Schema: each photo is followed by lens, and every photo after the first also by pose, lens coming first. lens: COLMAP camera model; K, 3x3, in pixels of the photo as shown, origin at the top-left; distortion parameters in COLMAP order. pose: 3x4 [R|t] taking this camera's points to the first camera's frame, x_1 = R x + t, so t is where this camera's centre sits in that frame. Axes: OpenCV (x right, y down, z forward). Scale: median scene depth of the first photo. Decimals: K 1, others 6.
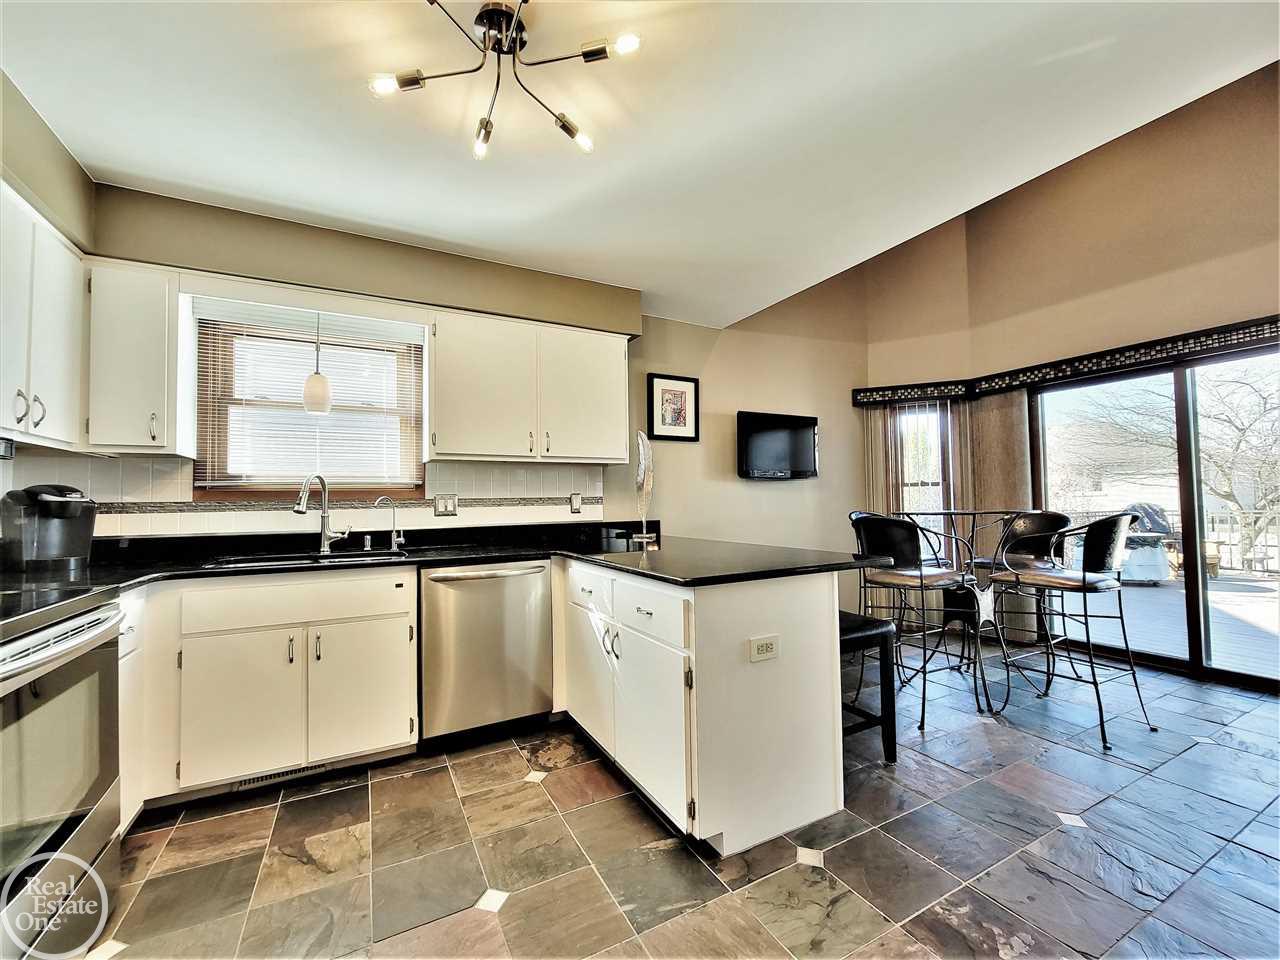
lens RADIAL K [[525.7, 0, 641.9], [0, 525.7, 484.9], [0, 0, 1]] dist [-0.005030, 0.000863]
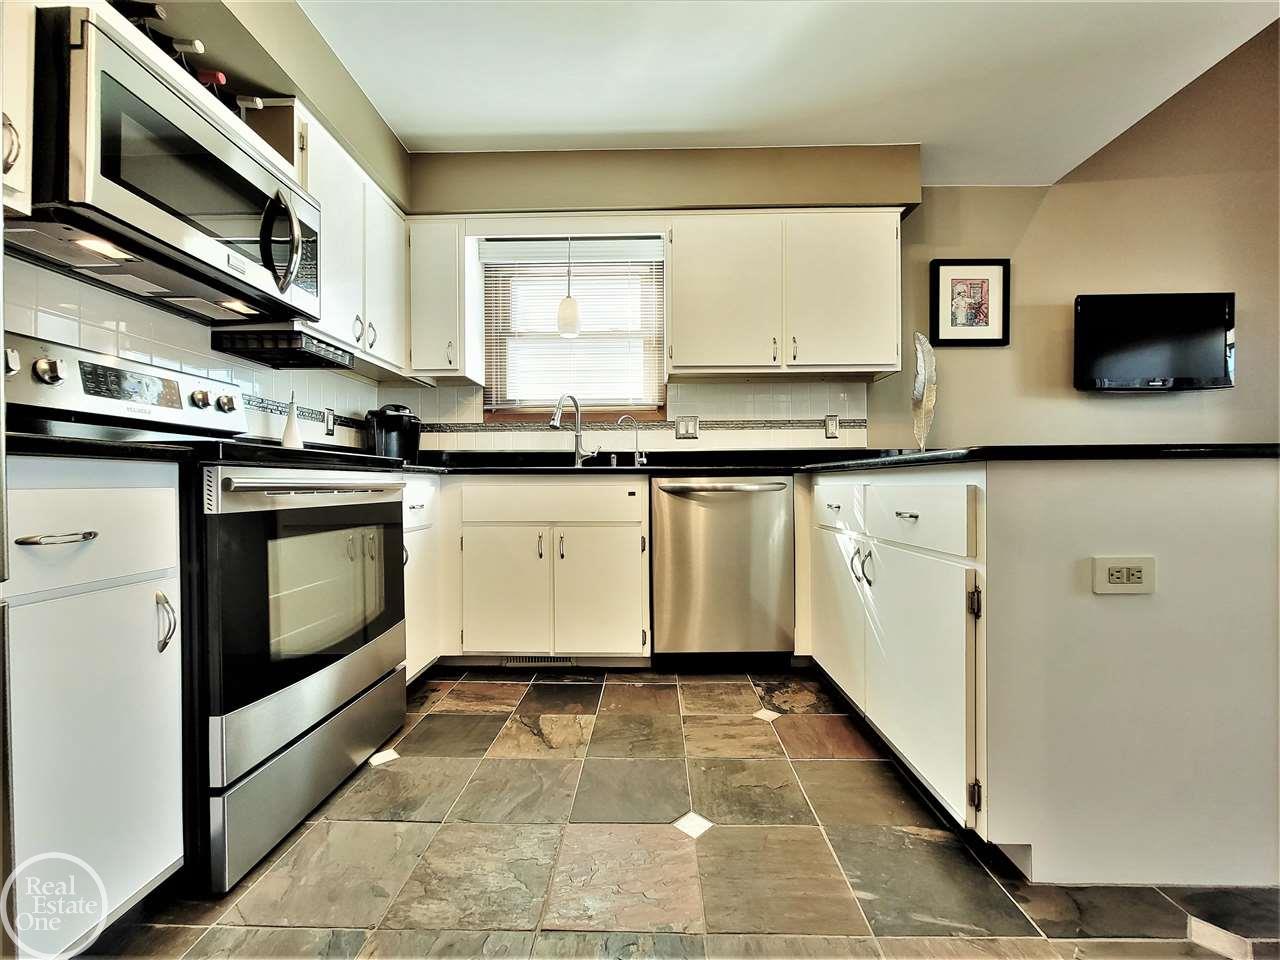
lens RADIAL K [[525.7, 0, 639.4], [0, 525.7, 481.1], [0, 0, 1]] dist [-0.005030, 0.000863]
pose [[0.872191, 0.013701, -0.488974, 0.031533], [0.005378, 0.999279, 0.037593, 0.140070], [0.489136, -0.035418, 0.871488, 0.162242]]
